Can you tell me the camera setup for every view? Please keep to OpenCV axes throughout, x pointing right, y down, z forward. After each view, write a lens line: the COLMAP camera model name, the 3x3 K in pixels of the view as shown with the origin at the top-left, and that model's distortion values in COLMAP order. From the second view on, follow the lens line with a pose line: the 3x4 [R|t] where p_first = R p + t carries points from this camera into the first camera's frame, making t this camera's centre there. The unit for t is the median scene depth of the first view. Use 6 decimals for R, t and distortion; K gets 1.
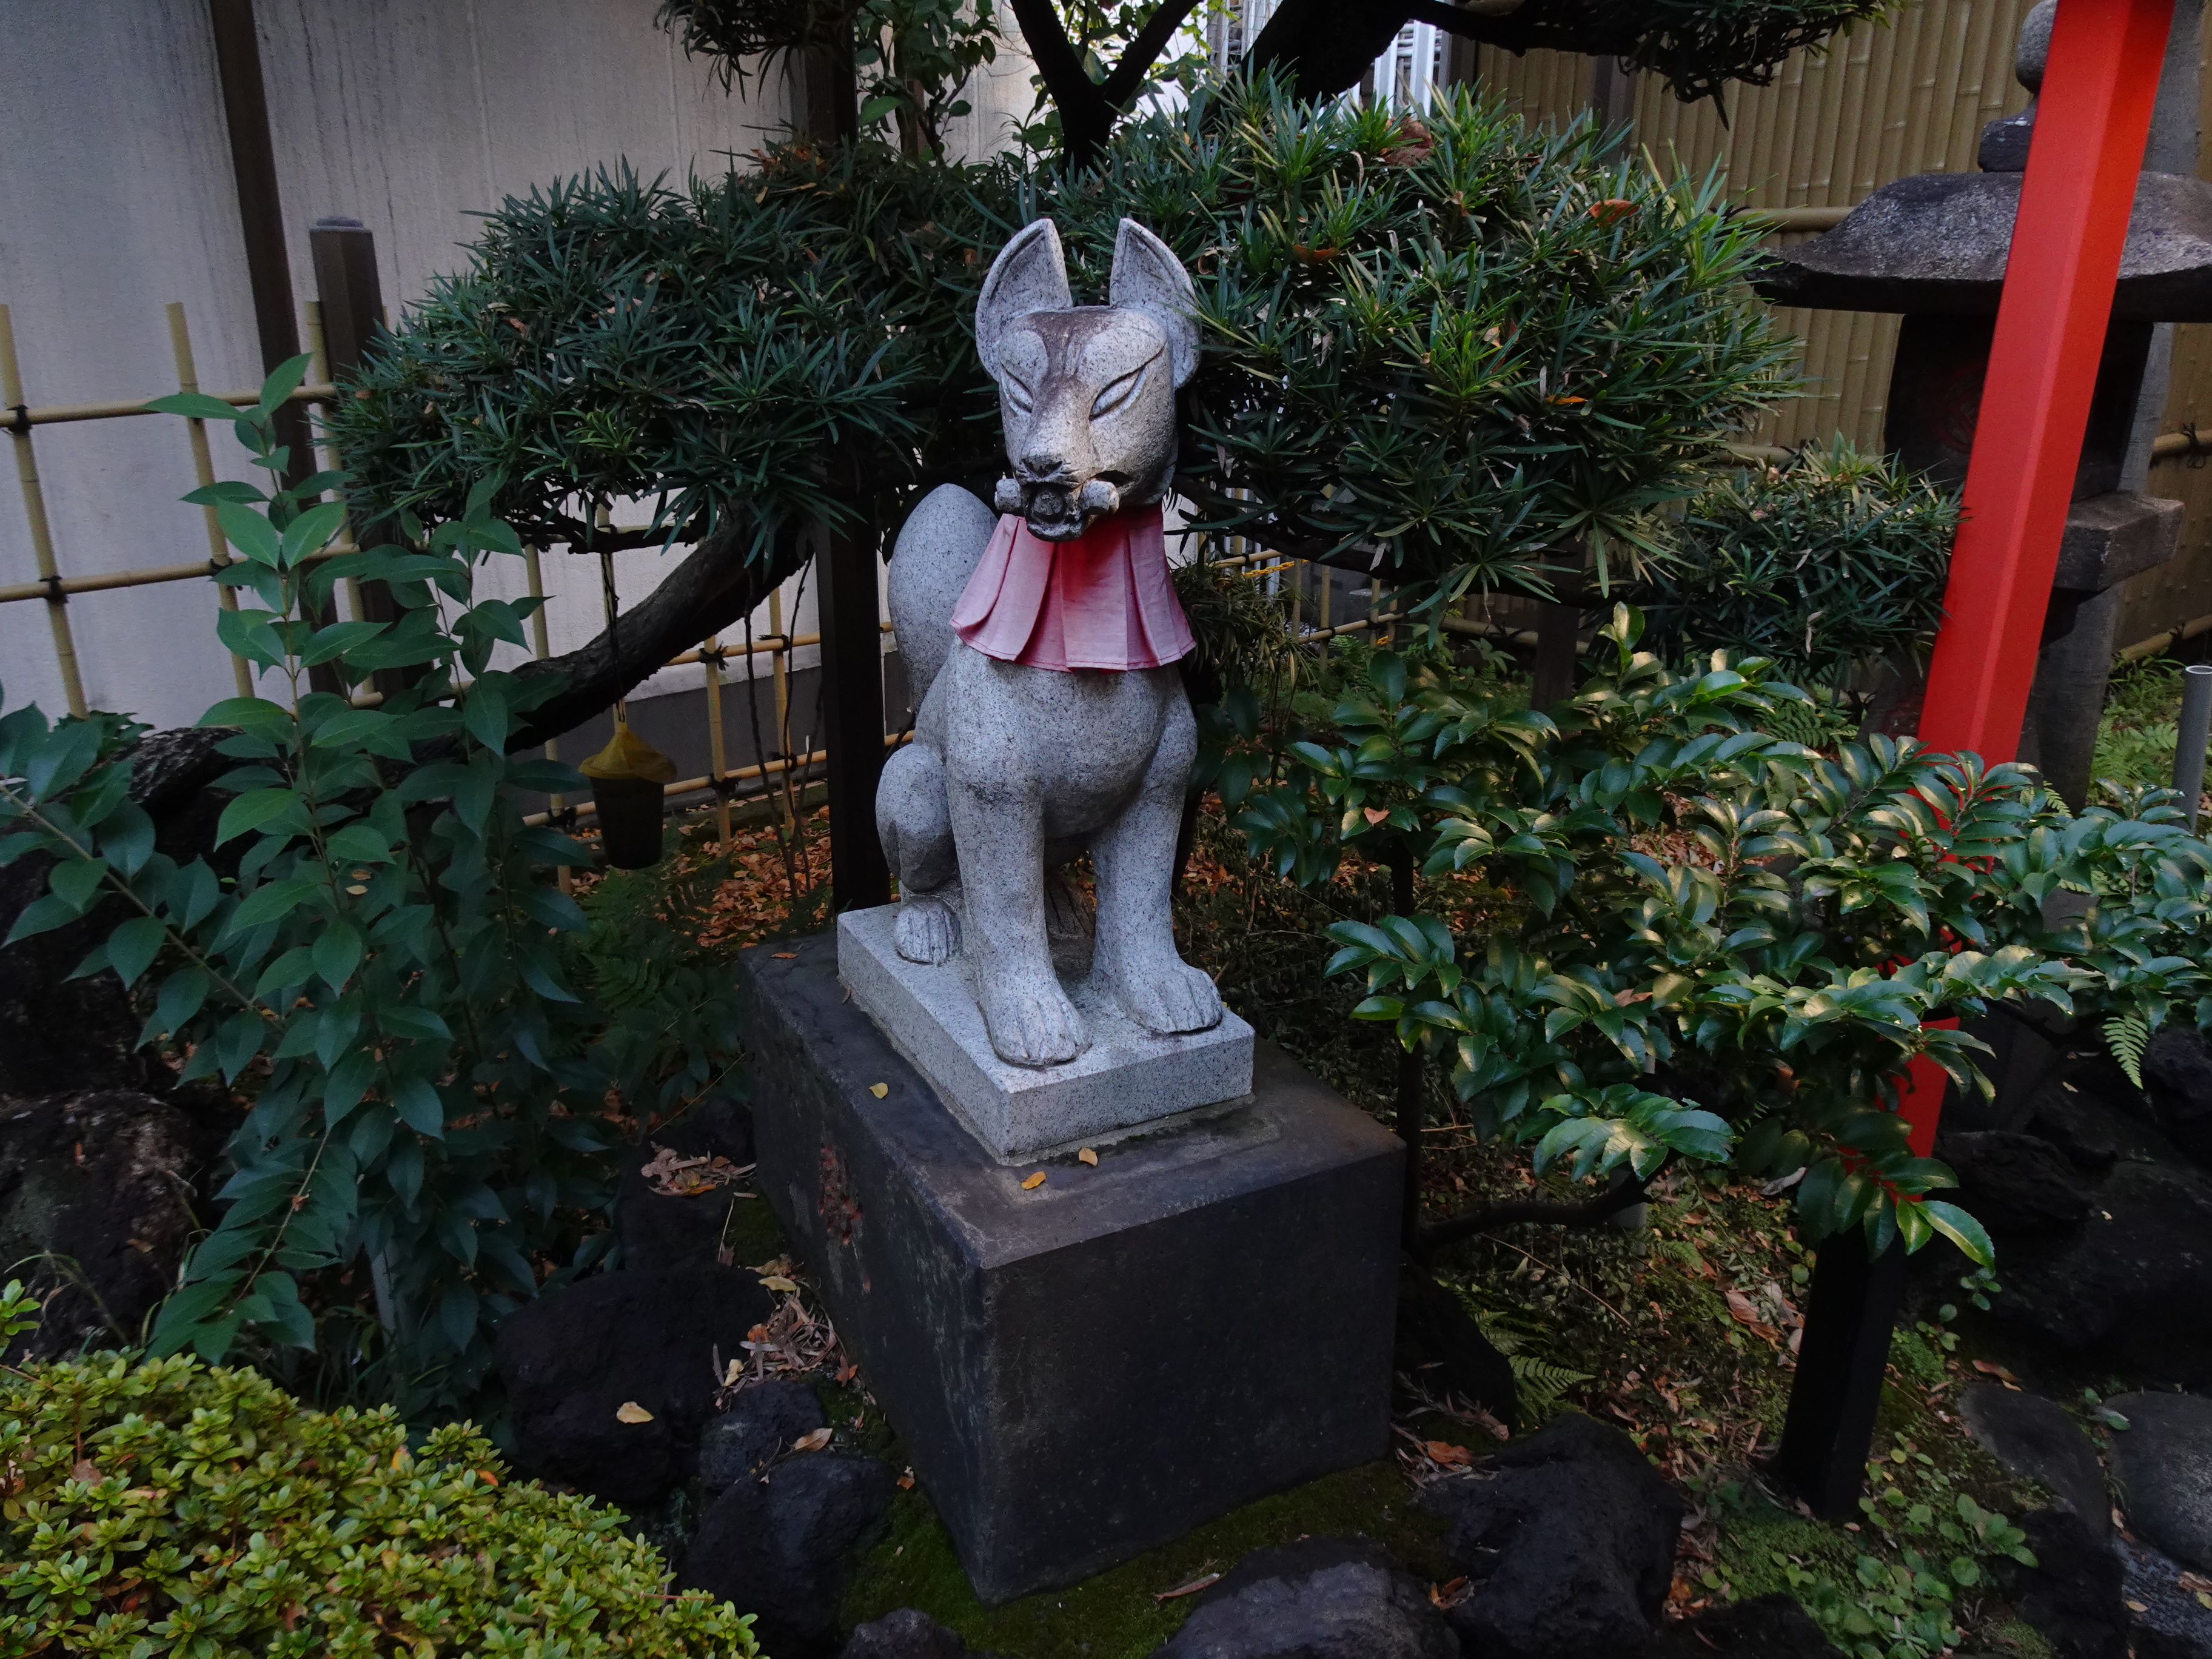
lens RADIAL K [[1595.5, 0, 1094.8], [0, 1595.5, 821.9], [0, 0, 1]] dist [0.002065, 0.012818]
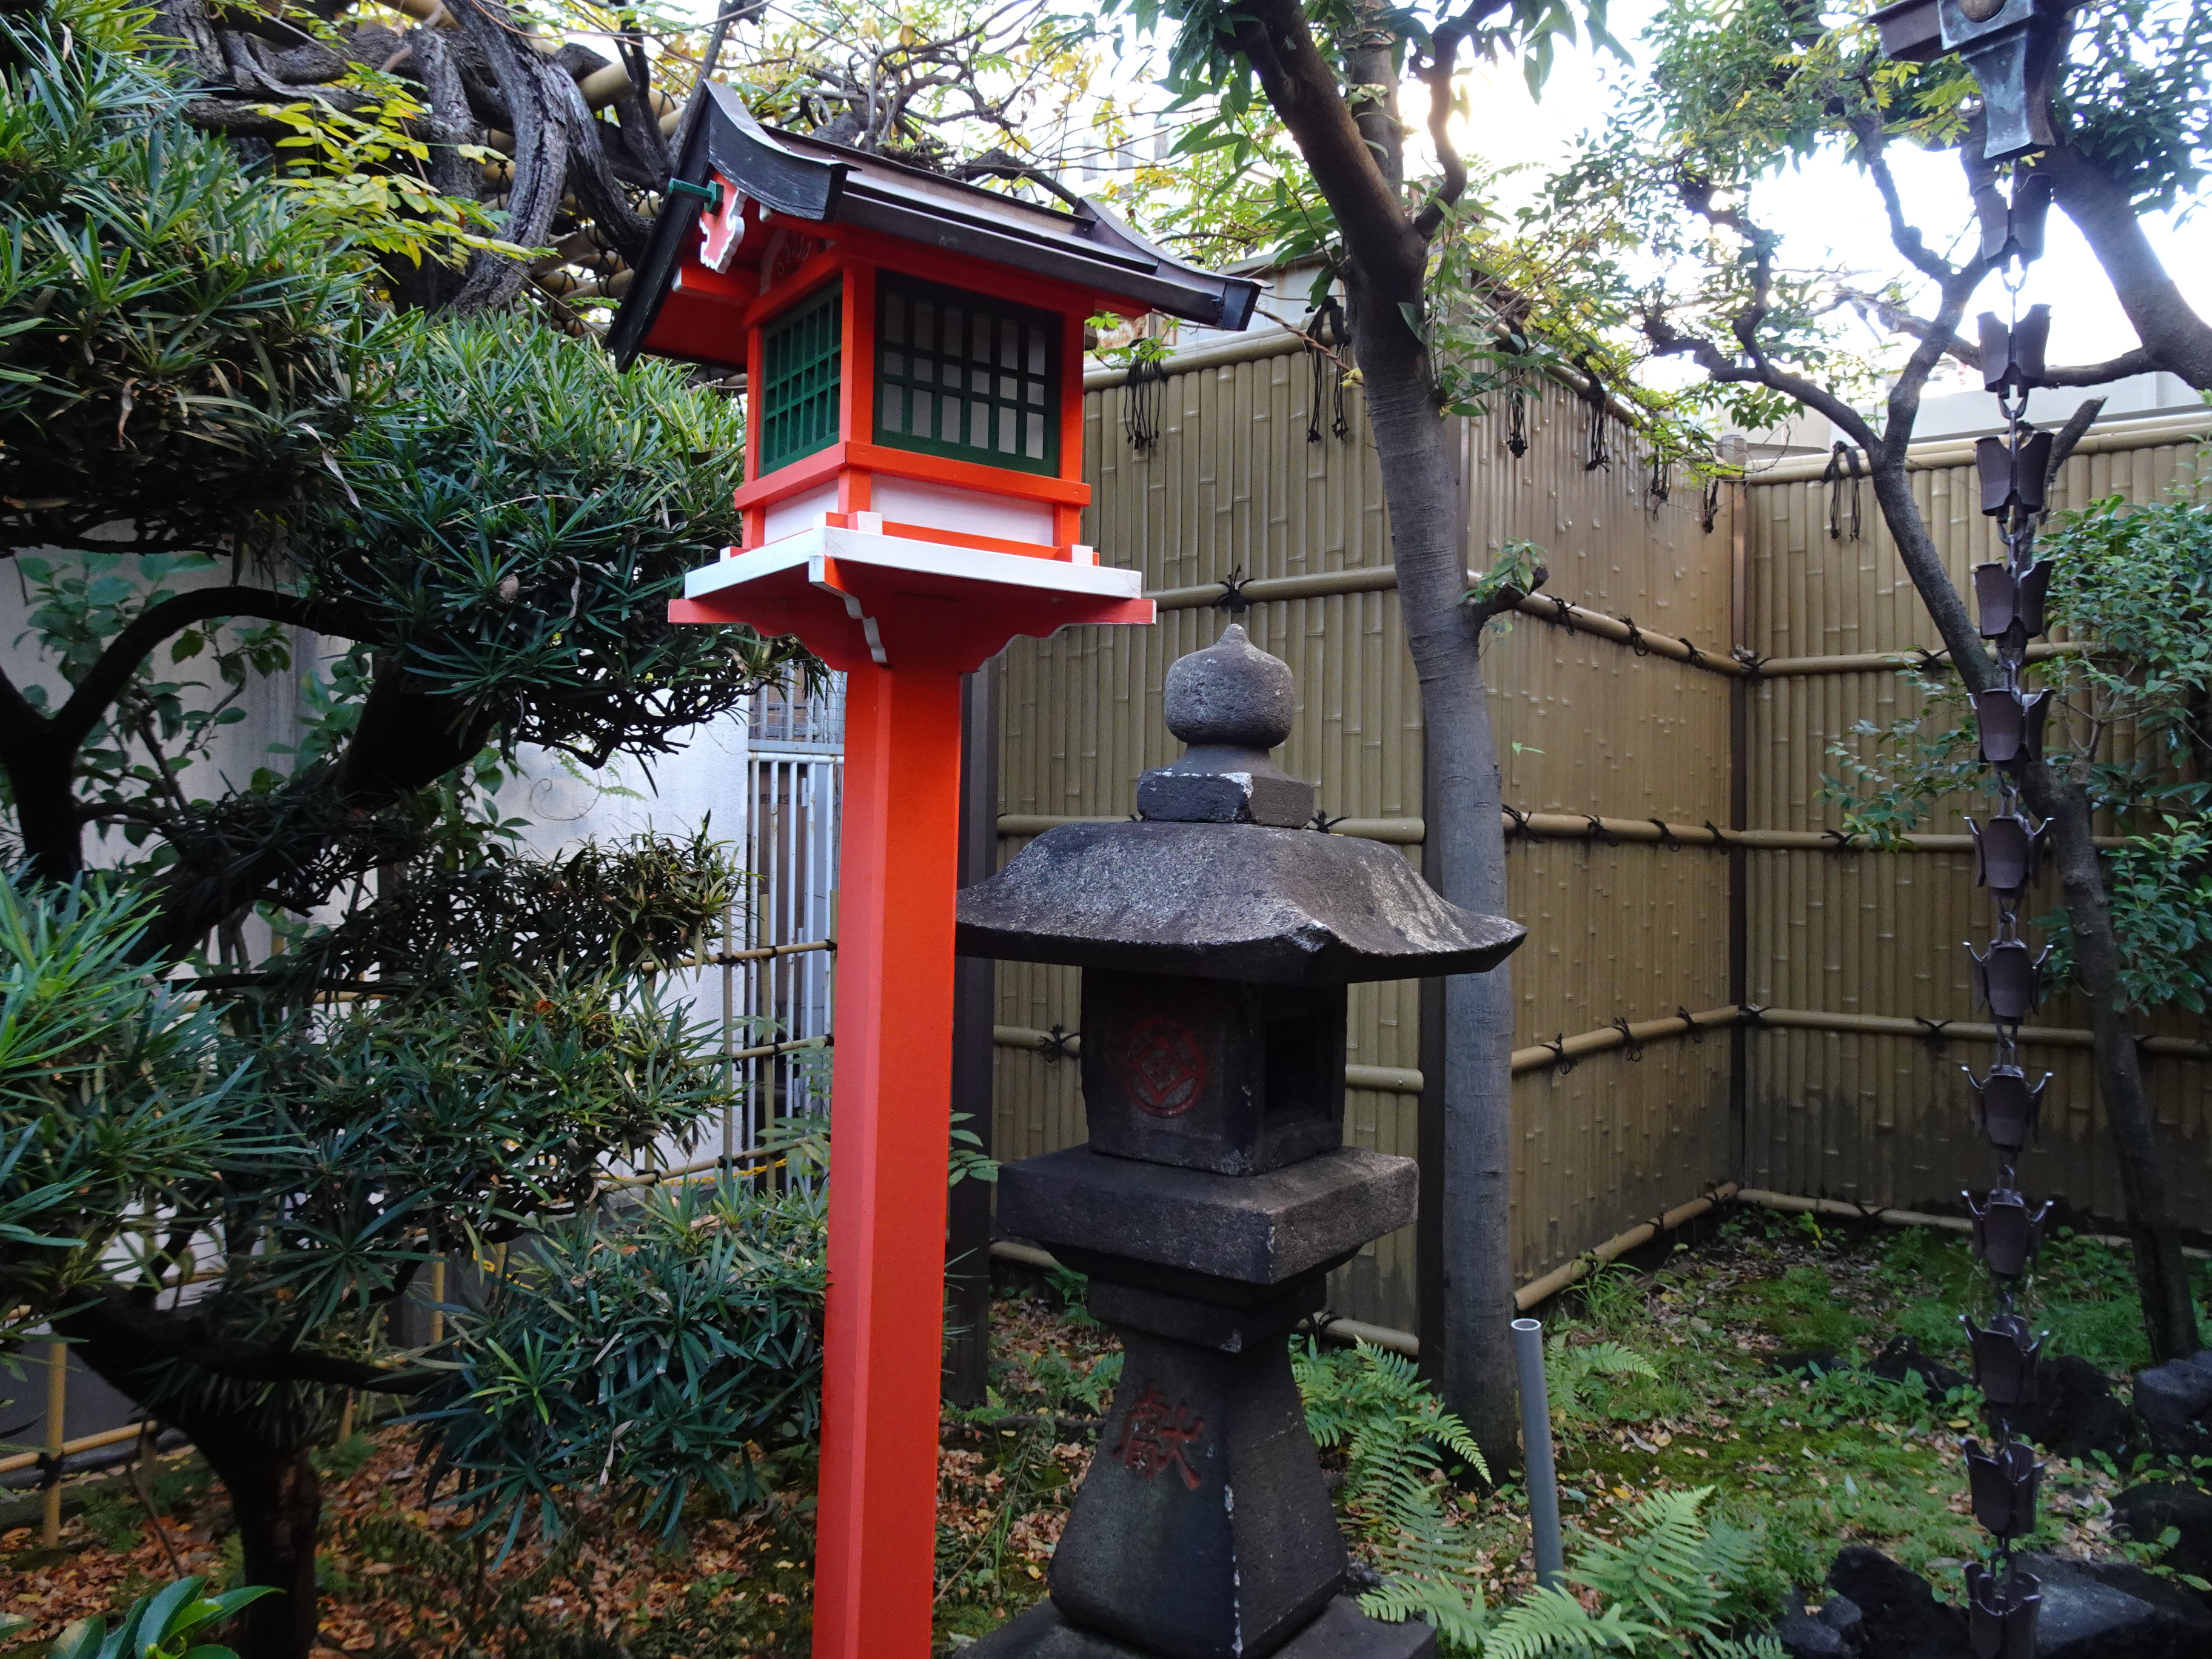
lens RADIAL K [[1595.5, 0, 1116.9], [0, 1595.5, 820.2], [0, 0, 1]] dist [0.002065, 0.012818]
pose [[0.986859, 0.008552, 0.161359, 0.395815], [0.044826, 0.944915, -0.324232, -0.102959], [-0.155243, 0.327204, 0.932114, 0.126533]]
